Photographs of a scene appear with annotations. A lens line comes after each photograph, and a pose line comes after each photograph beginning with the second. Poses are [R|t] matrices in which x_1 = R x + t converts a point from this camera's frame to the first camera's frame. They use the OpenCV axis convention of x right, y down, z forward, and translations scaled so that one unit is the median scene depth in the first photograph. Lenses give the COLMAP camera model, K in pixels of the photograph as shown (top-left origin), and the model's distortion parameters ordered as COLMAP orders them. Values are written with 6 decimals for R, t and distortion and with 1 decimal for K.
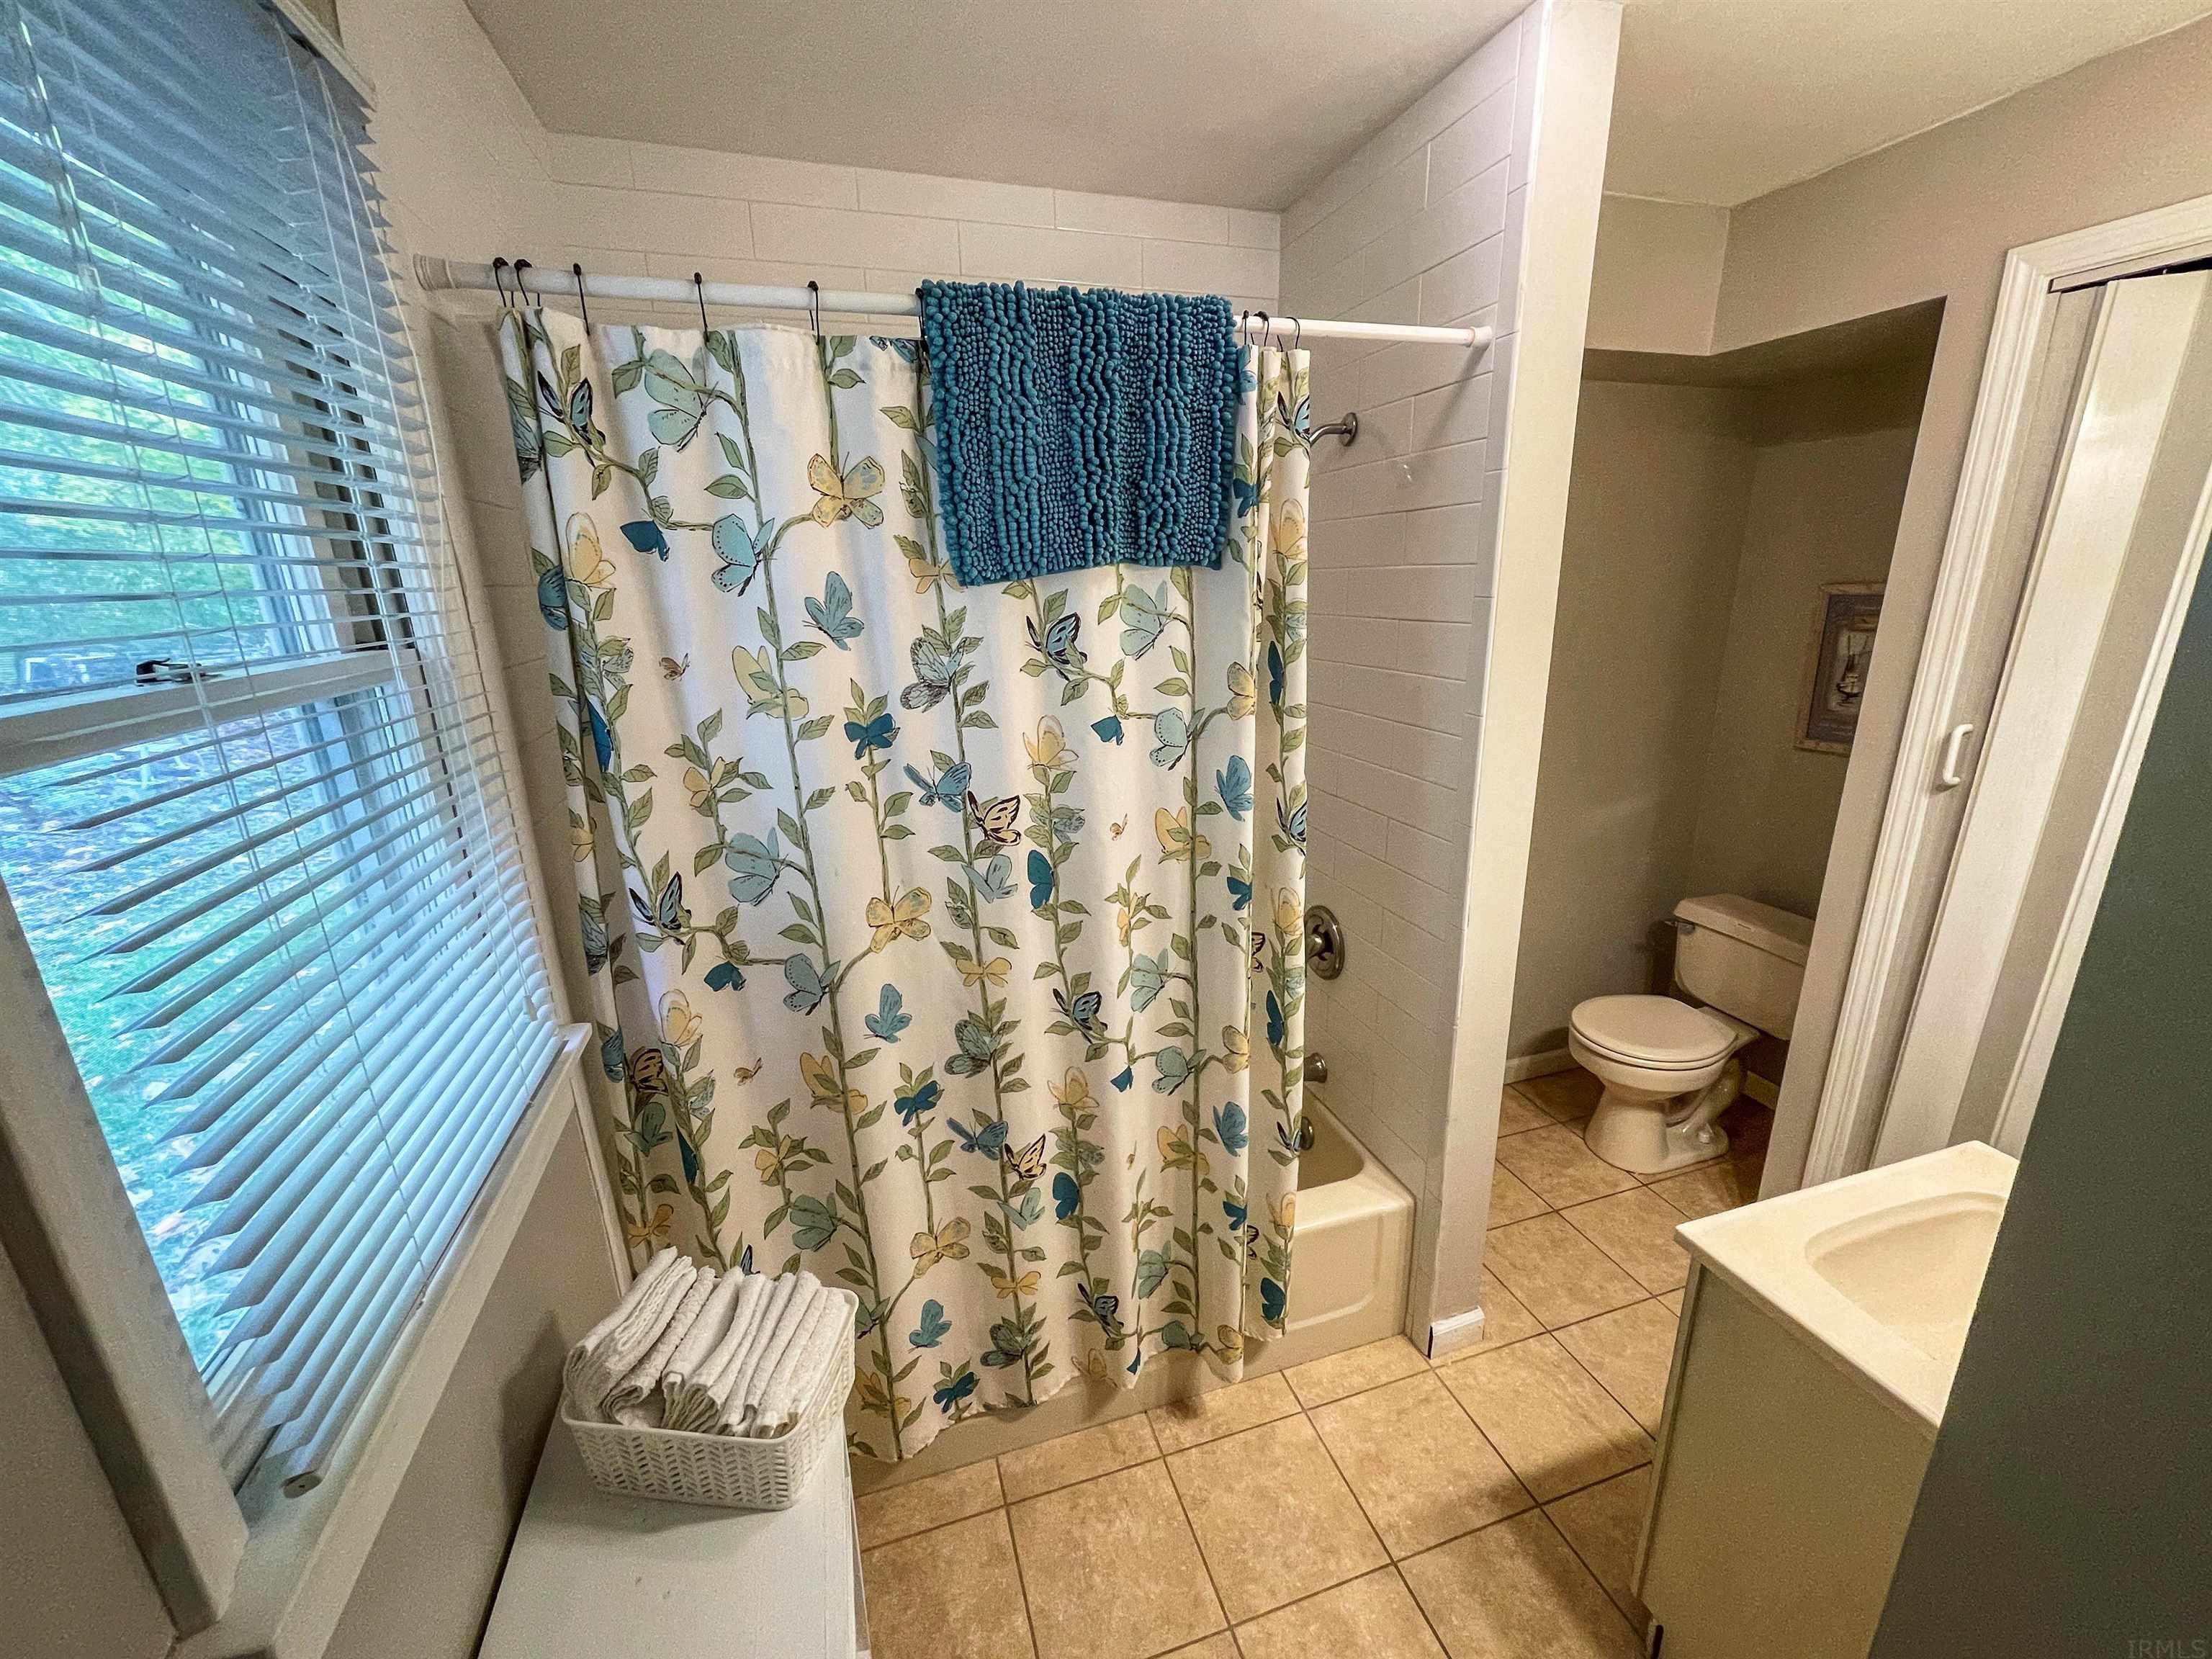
lens RADIAL K [[888.5, 0, 1112.5], [0, 888.5, 831.0], [0, 0, 1]] dist [-0.003517, 0.000268]
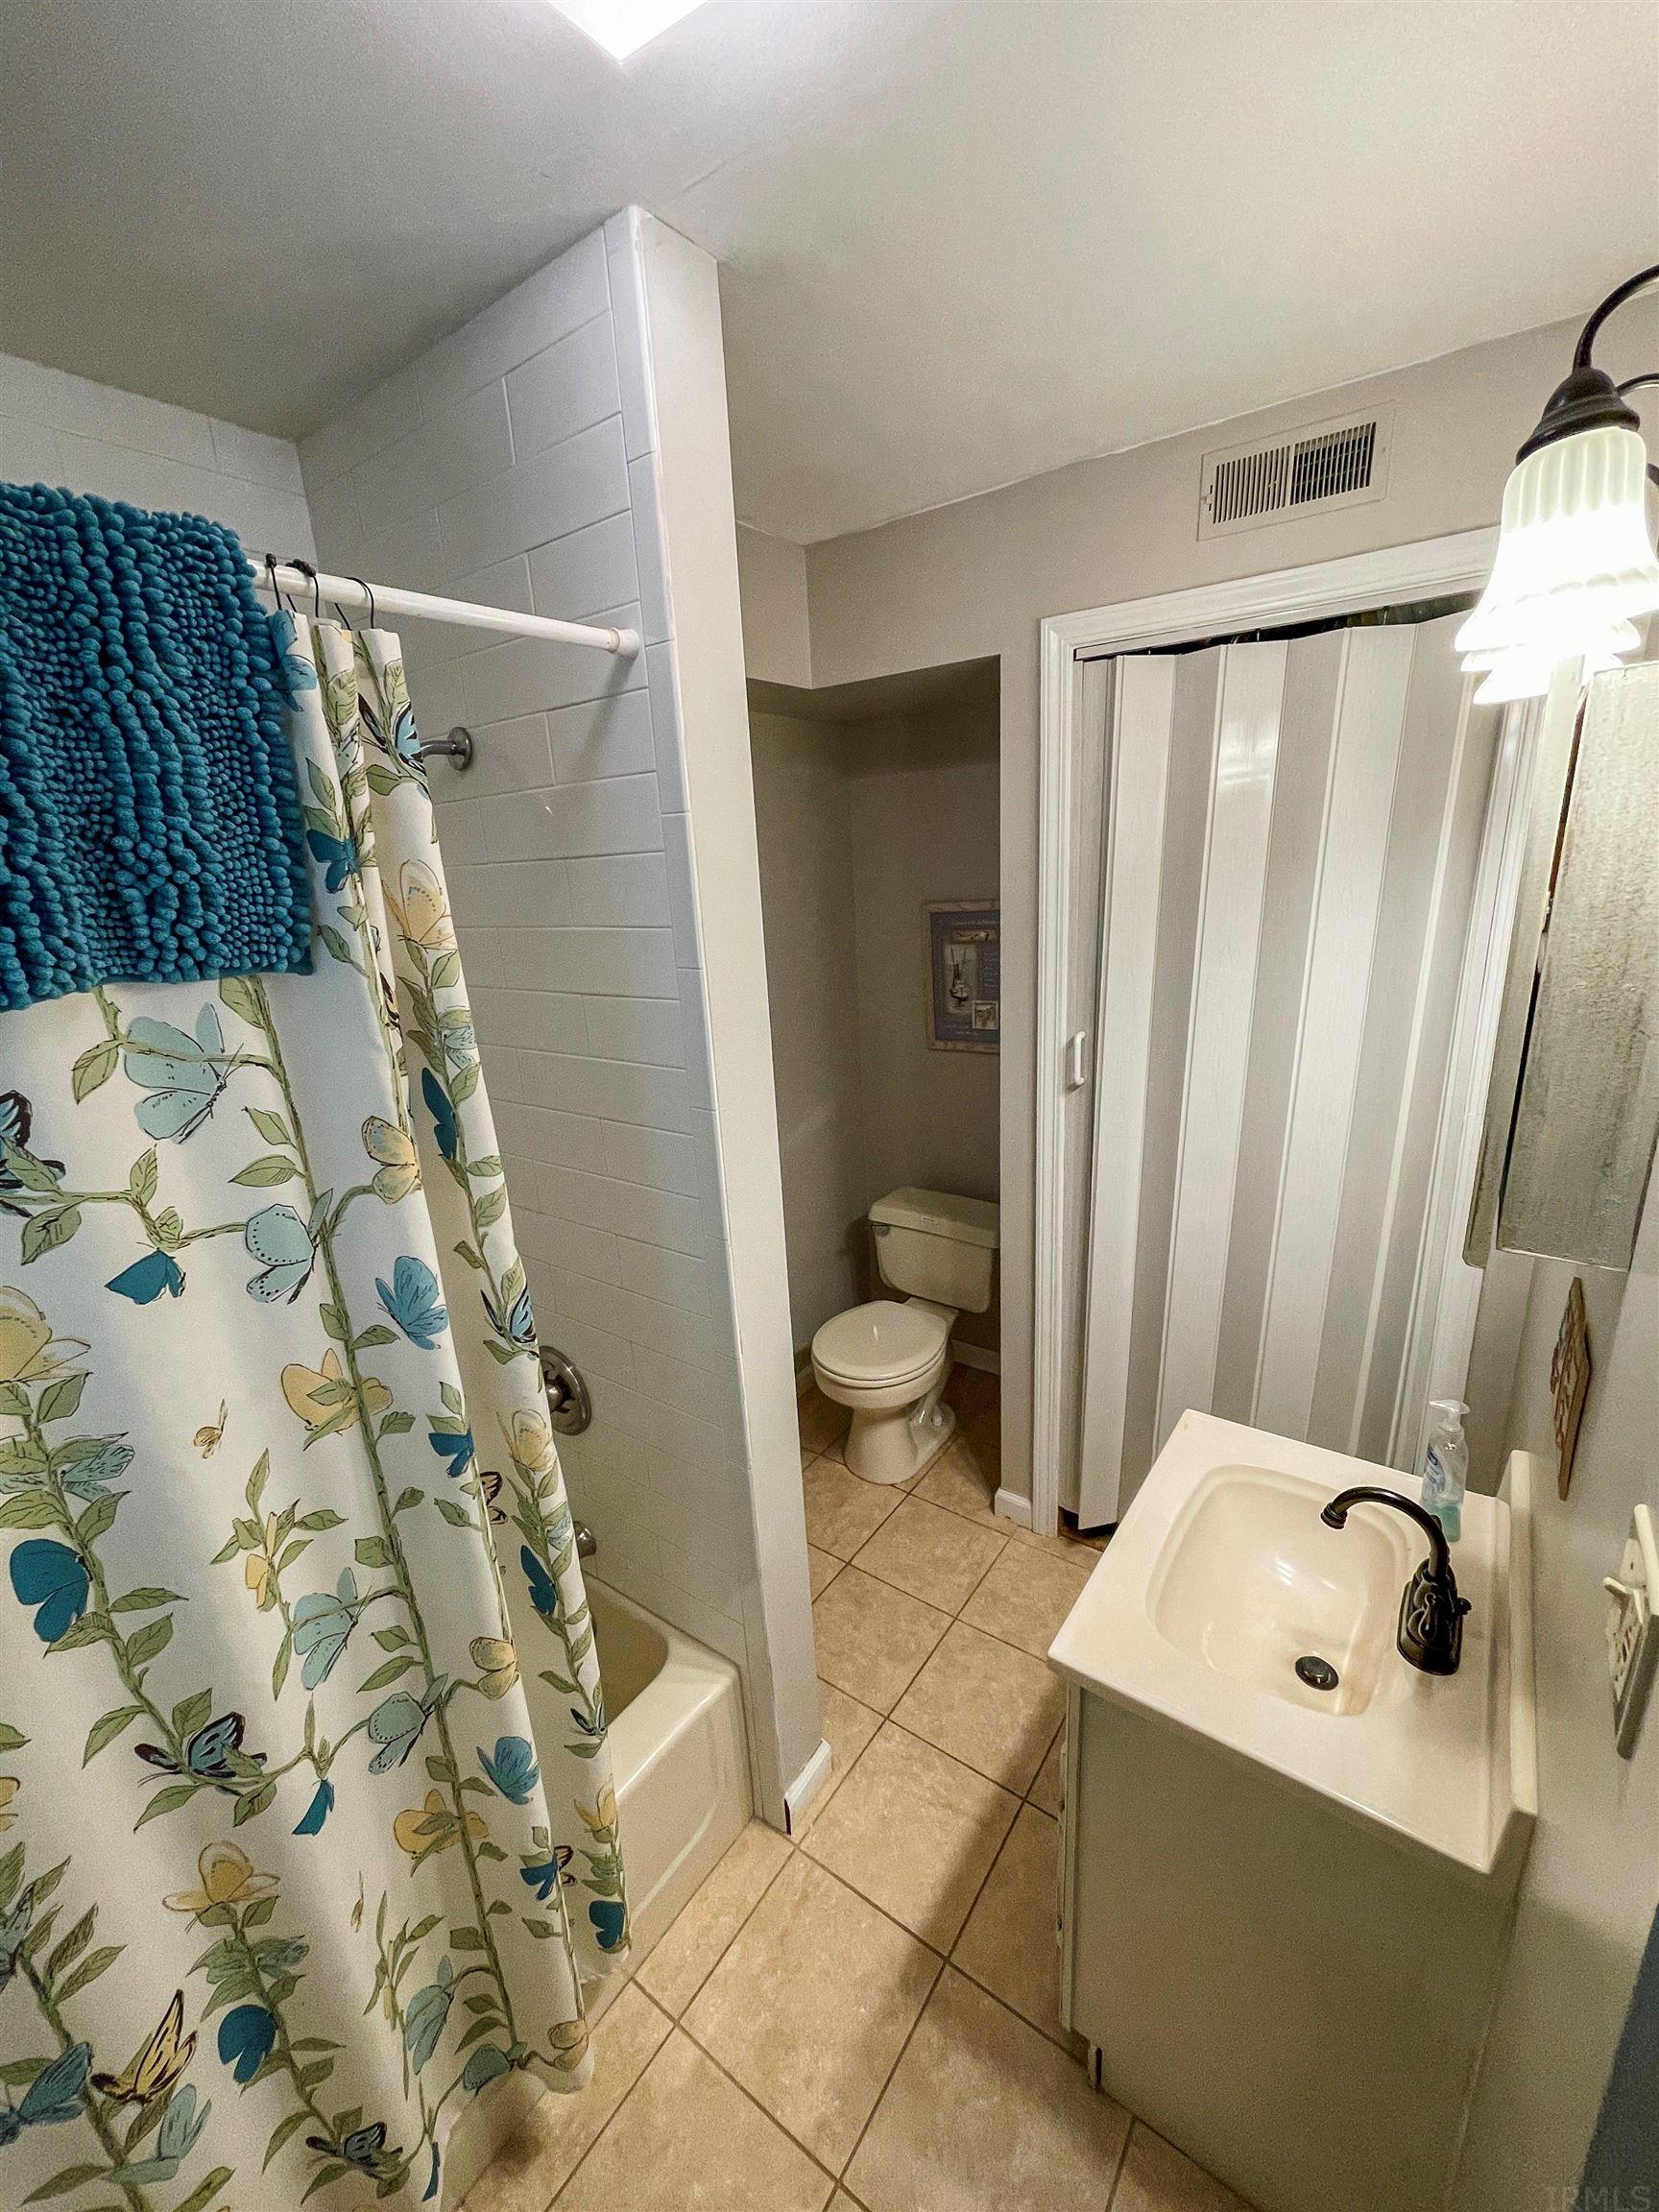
lens RADIAL K [[888.5, 0, 823.4], [0, 888.5, 1110.7], [0, 0, 1]] dist [-0.003517, 0.000268]
pose [[0.804232, -0.183802, 0.565180, 0.037528], [0.199711, 0.979255, 0.034281, -0.139818], [-0.559756, 0.085302, 0.824255, 0.280670]]
